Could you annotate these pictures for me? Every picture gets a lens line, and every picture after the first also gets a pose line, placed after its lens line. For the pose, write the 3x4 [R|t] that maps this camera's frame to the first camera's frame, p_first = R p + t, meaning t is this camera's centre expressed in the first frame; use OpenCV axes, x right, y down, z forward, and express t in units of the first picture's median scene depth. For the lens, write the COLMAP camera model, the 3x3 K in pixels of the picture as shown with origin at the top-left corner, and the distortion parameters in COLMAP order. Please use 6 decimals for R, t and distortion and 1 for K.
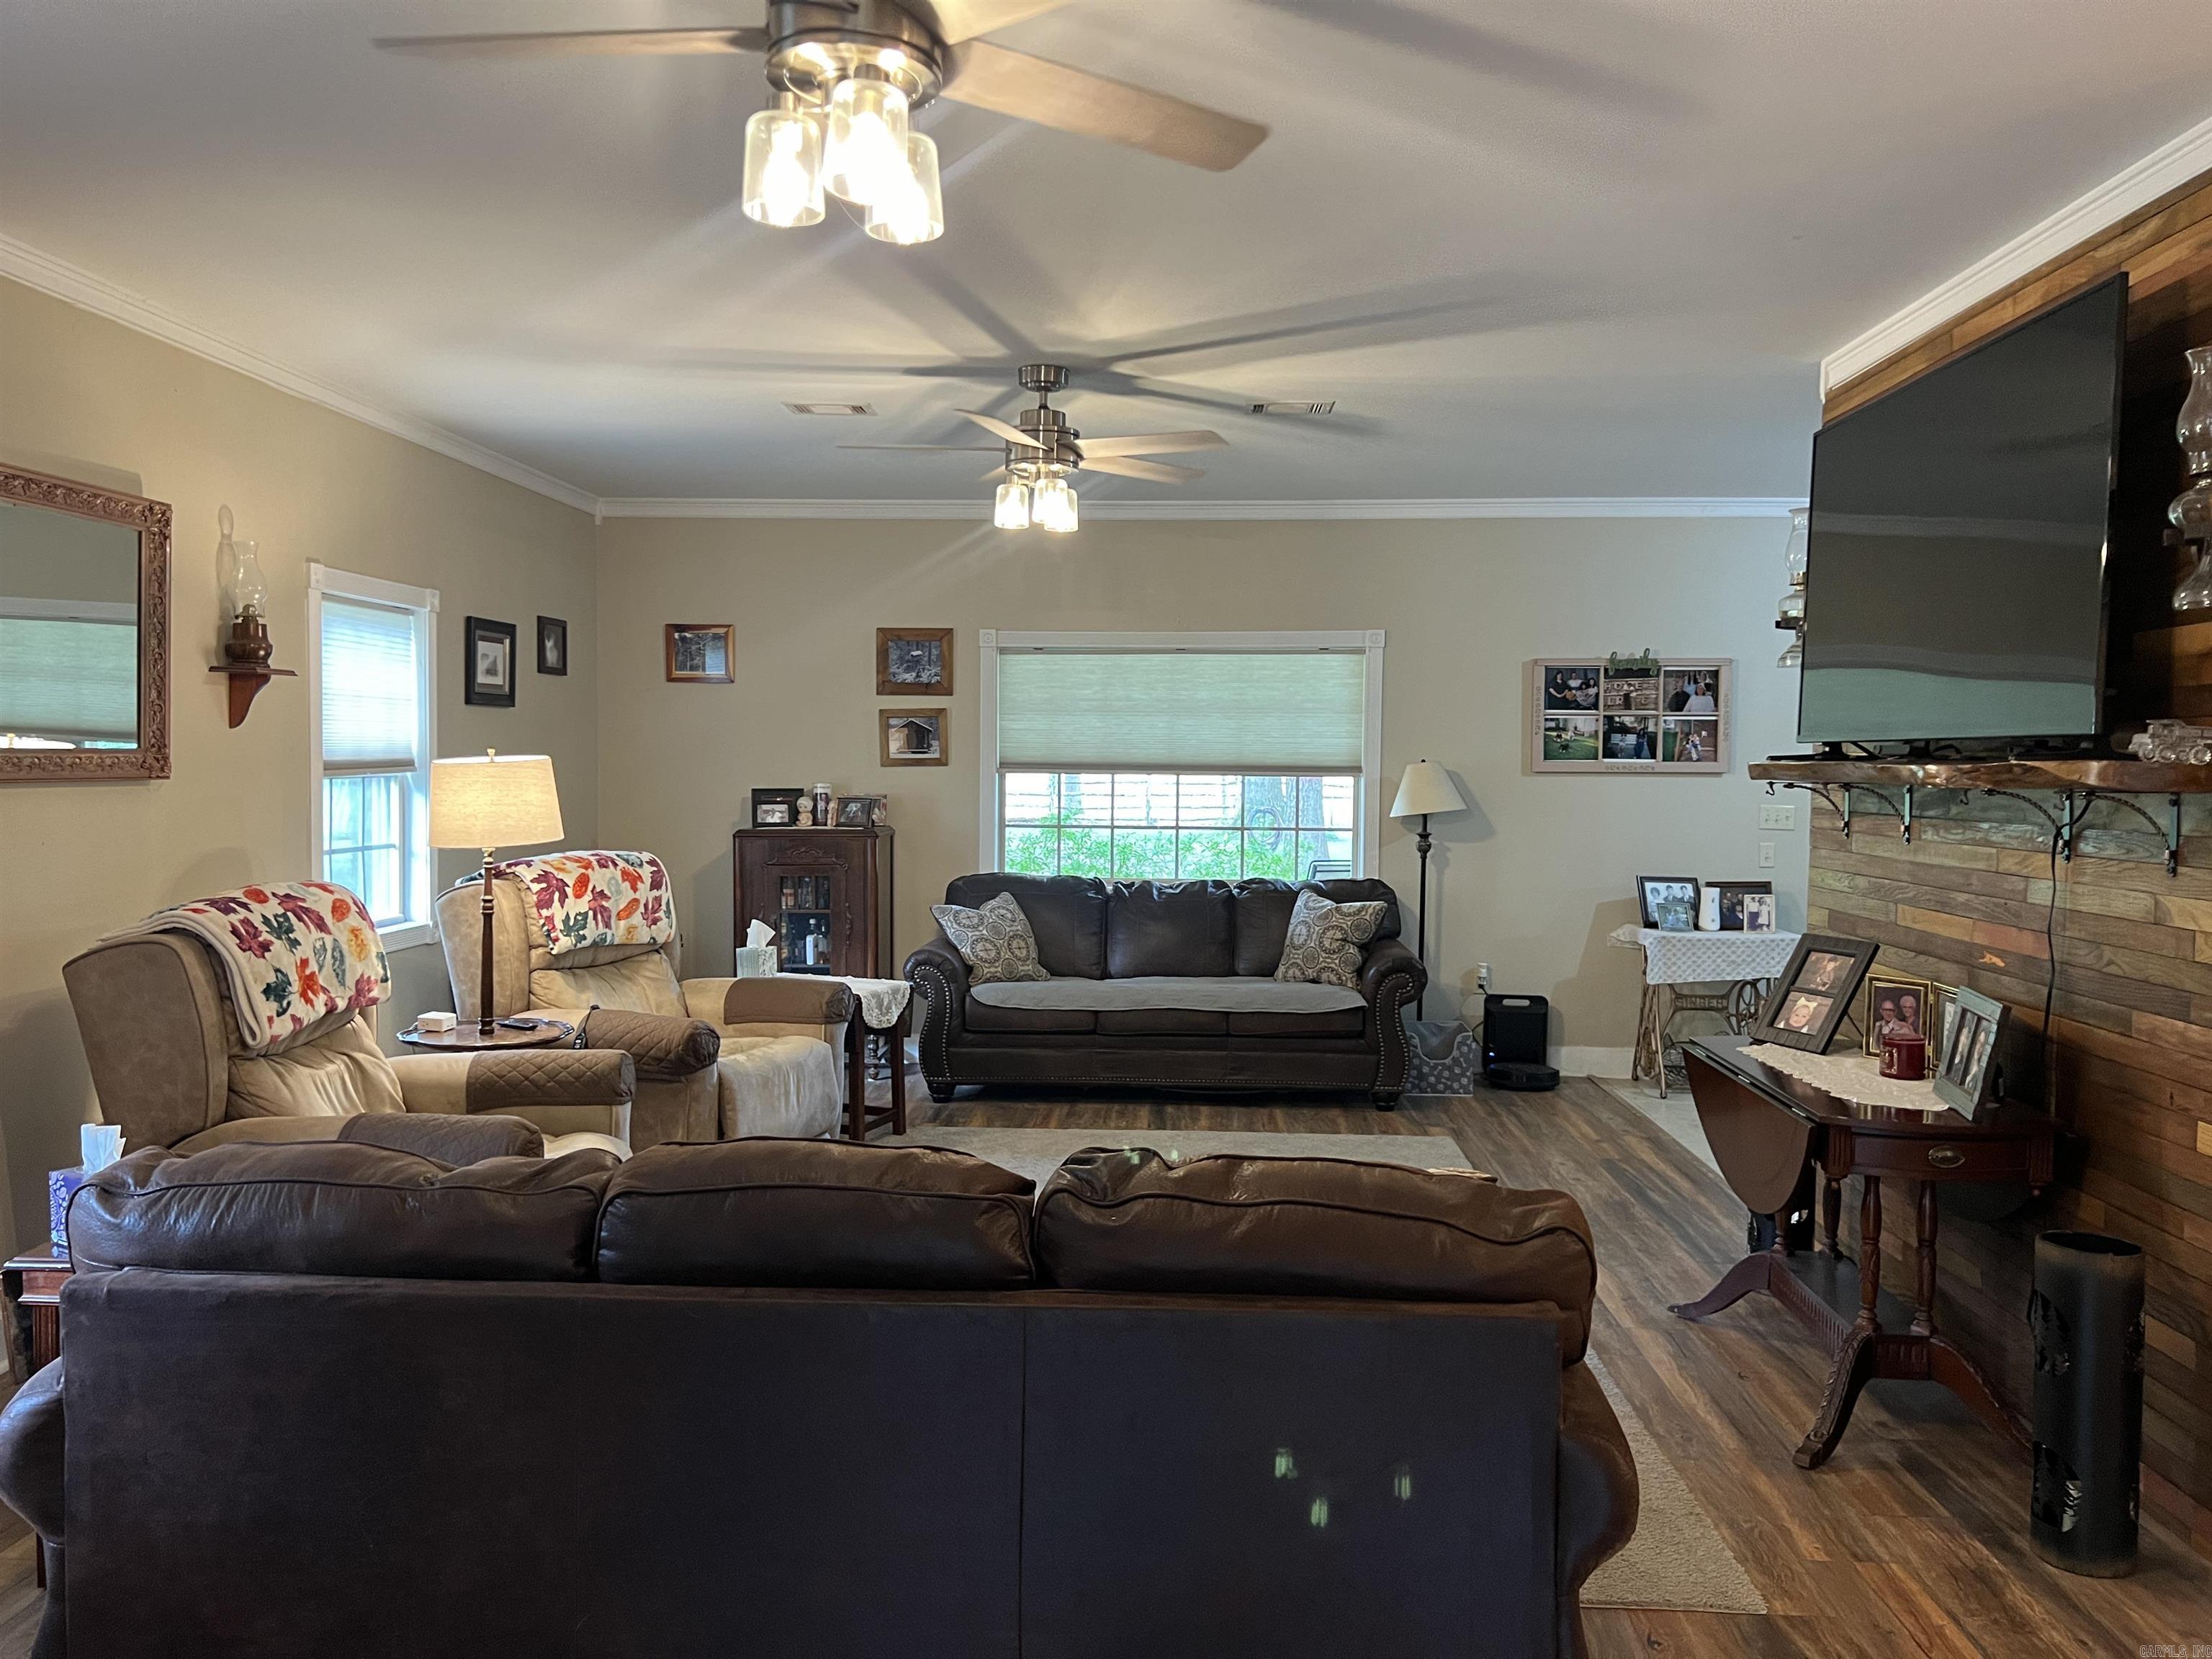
lens RADIAL K [[1671.9, 0, 1106.0], [0, 1671.9, 829.5], [0, 0, 1]] dist [0.096706, -0.122200]
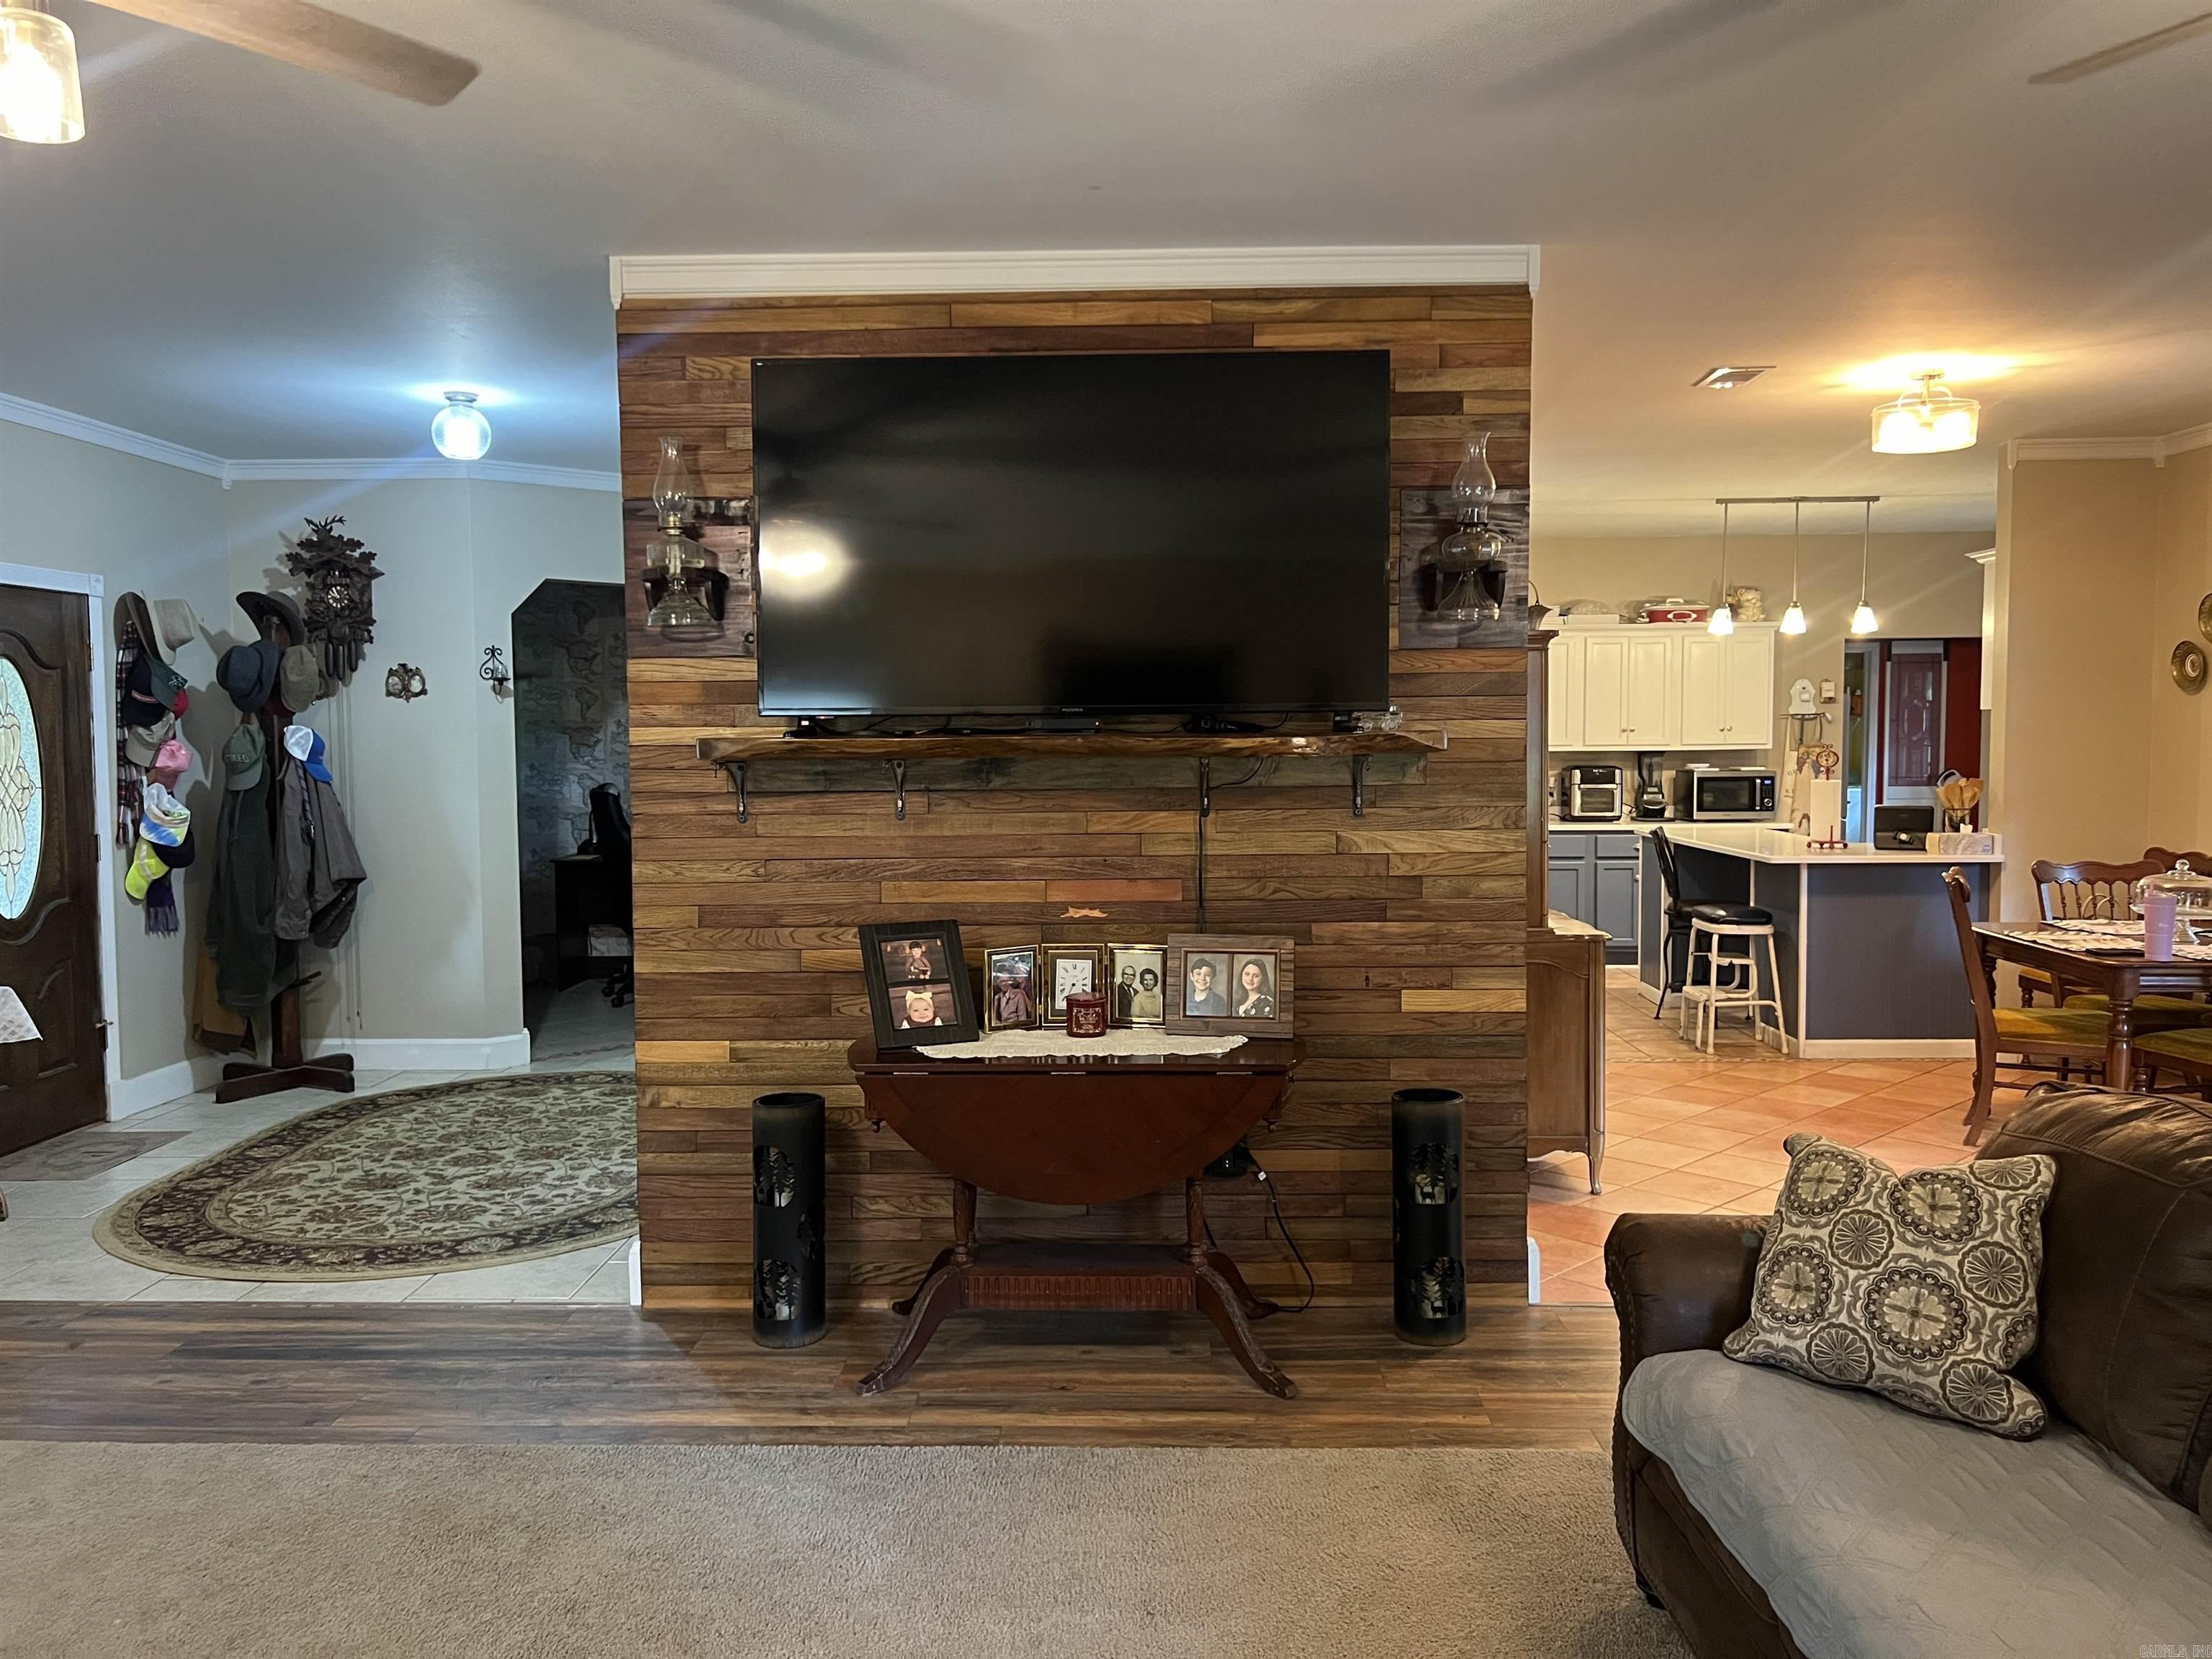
lens RADIAL K [[1671.9, 0, 1106.0], [0, 1671.9, 829.5], [0, 0, 1]] dist [0.096706, -0.122200]
pose [[-0.030451, -0.073117, 0.996858, -0.643138], [0.051392, 0.995887, 0.074616, -0.066735], [-0.998214, 0.053503, -0.026568, 1.172062]]
